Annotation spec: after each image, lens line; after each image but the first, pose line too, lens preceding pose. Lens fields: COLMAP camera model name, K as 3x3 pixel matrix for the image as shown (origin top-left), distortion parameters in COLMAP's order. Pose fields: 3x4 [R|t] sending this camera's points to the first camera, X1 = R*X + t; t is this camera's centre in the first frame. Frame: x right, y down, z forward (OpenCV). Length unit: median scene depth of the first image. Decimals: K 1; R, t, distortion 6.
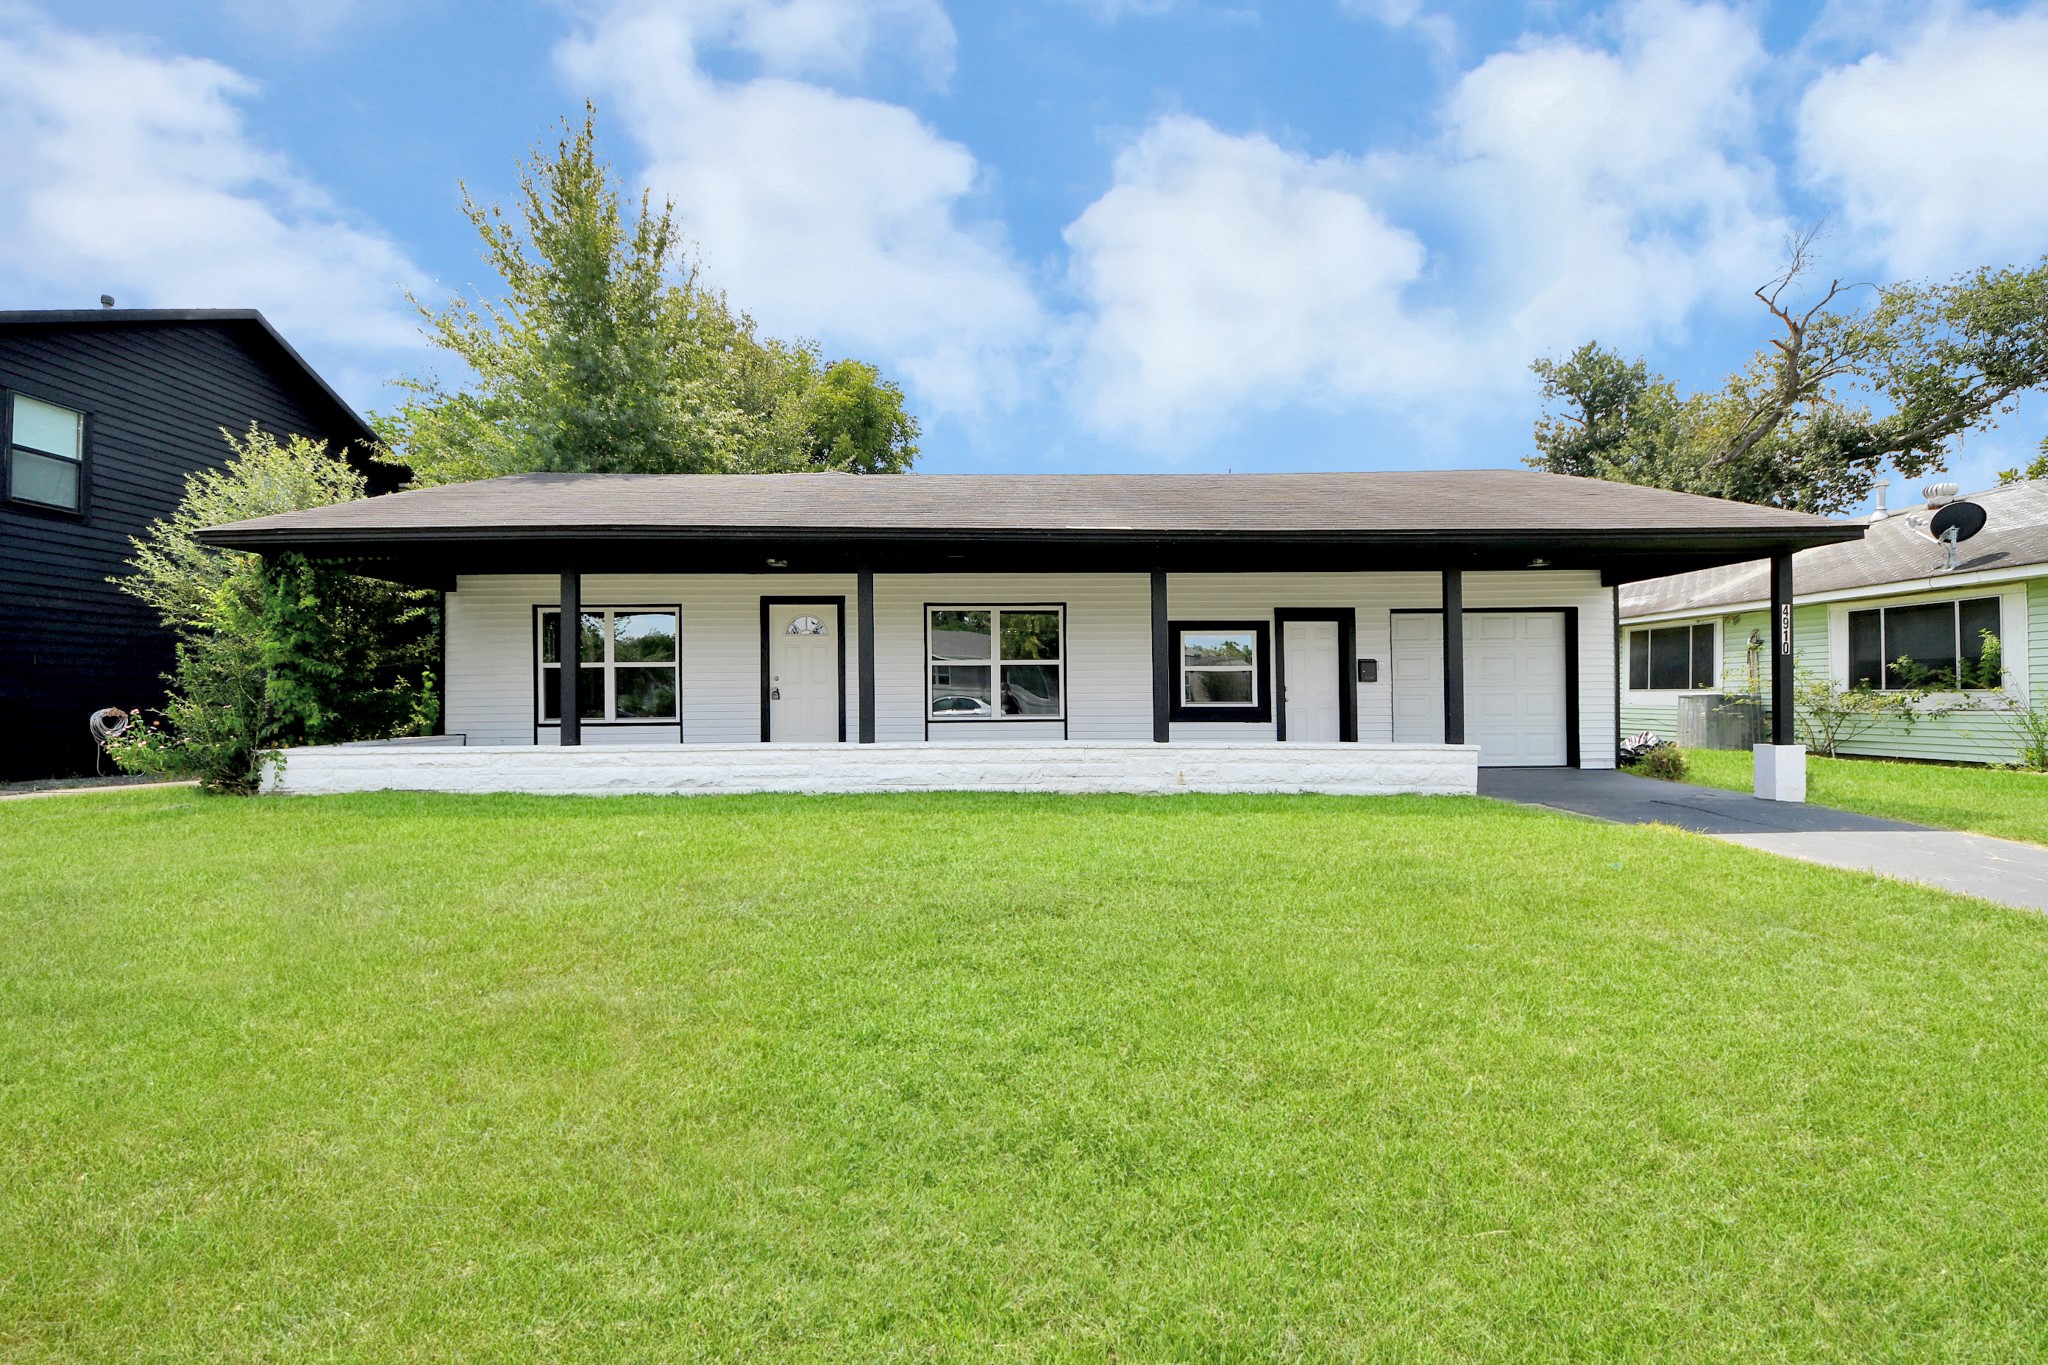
lens RADIAL K [[763.7, 0, 1039.3], [0, 763.7, 680.7], [0, 0, 1]] dist [0.010984, -0.013118]
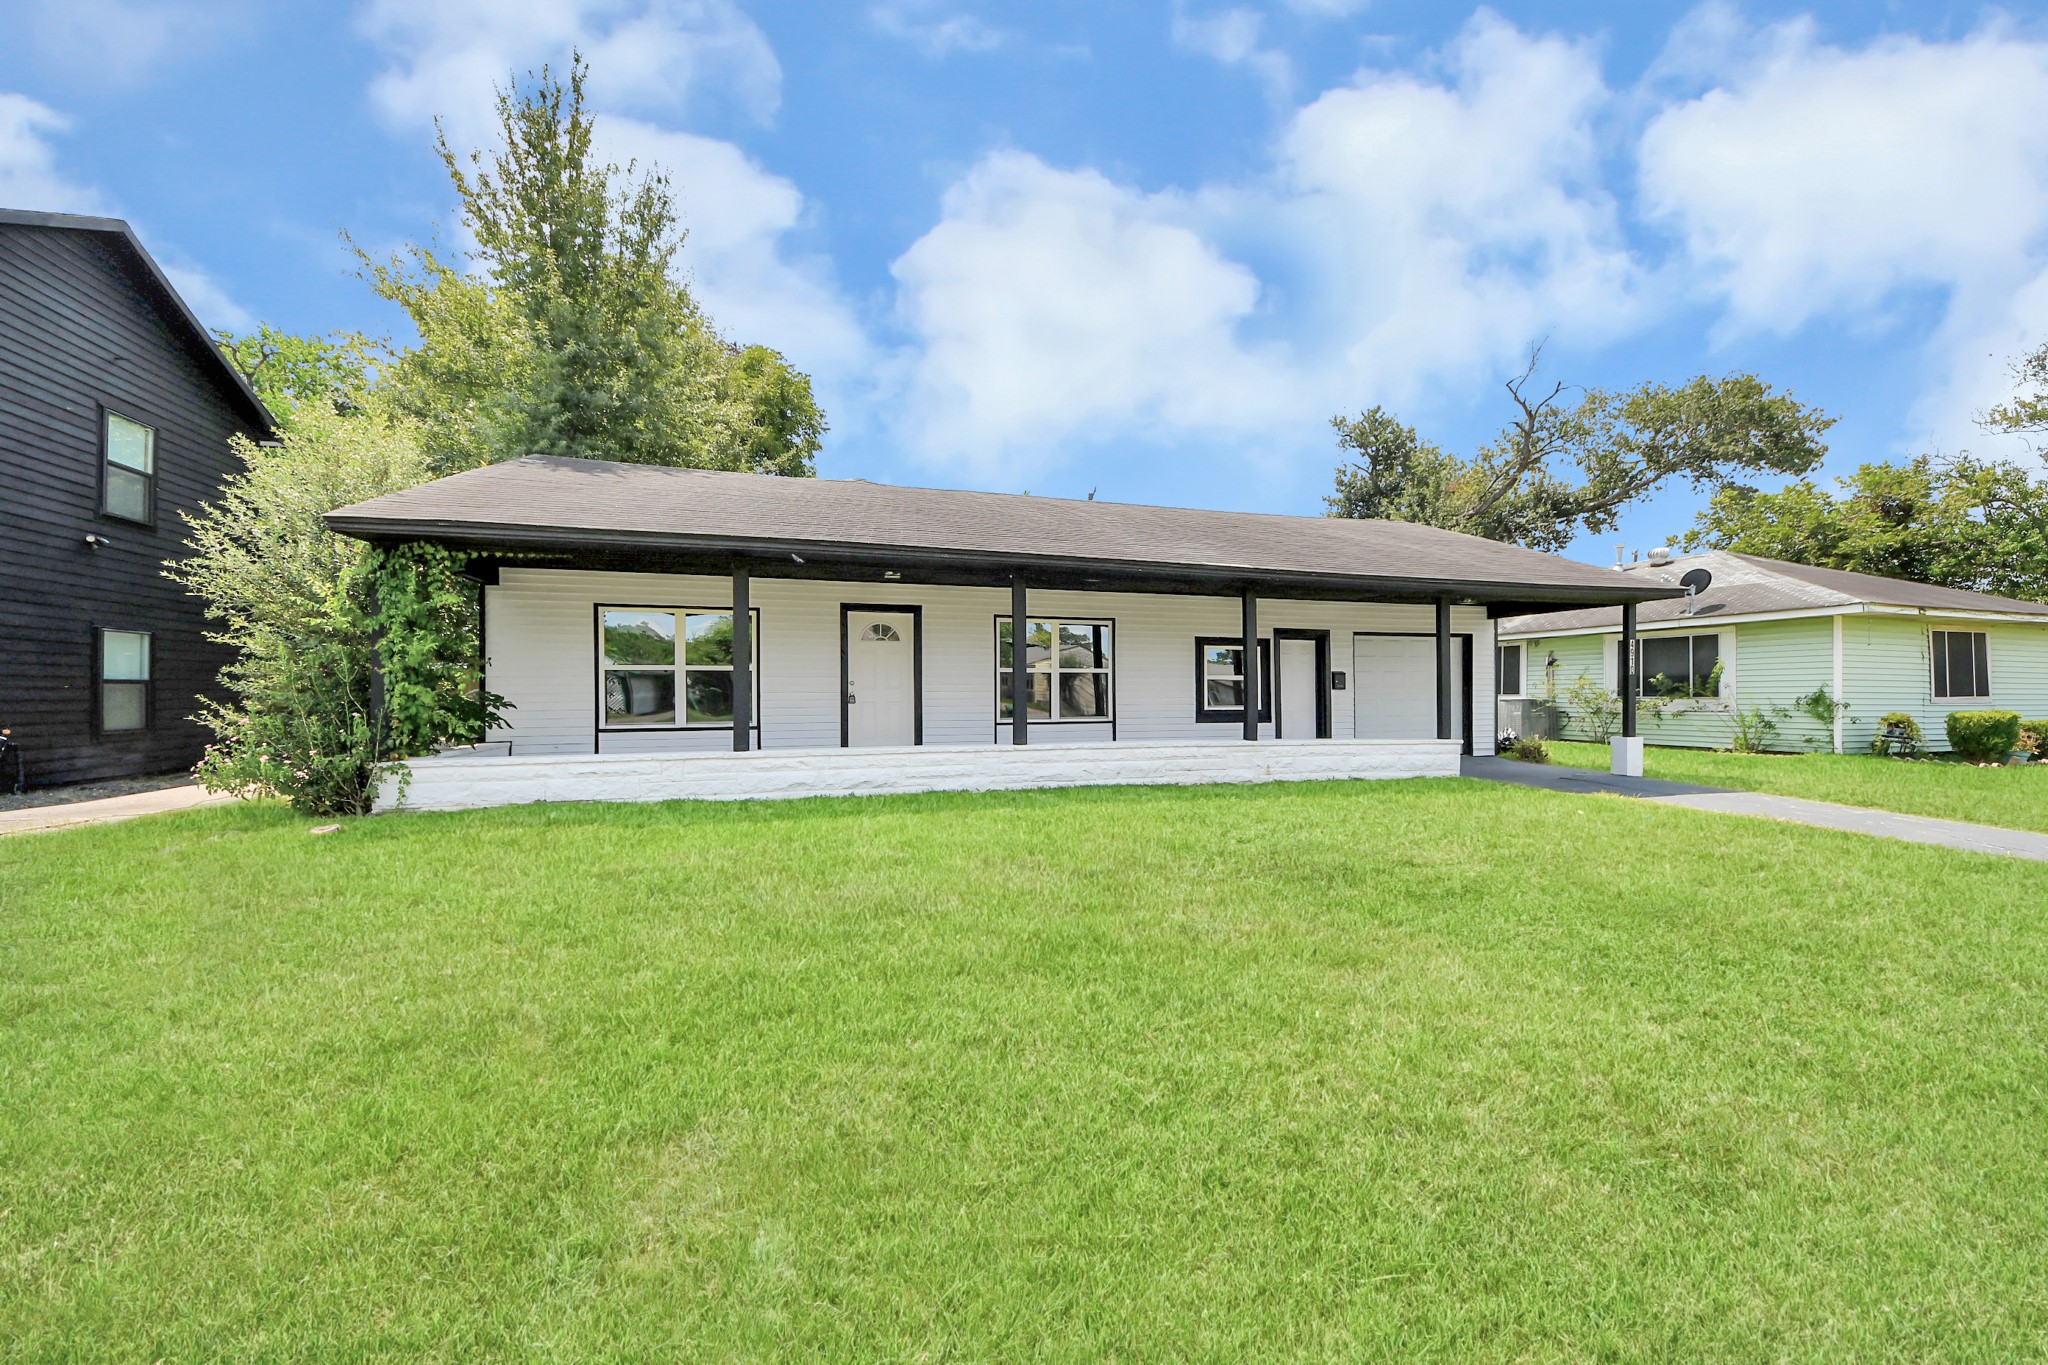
lens RADIAL K [[753.0, 0, 1023.1], [0, 753.0, 693.5], [0, 0, 1]] dist [0.025885, -0.021429]
pose [[0.962121, 0.004113, 0.272590, -0.397683], [-0.010024, 0.999744, 0.020298, -0.011796], [-0.272437, -0.022262, 0.961916, -0.044907]]
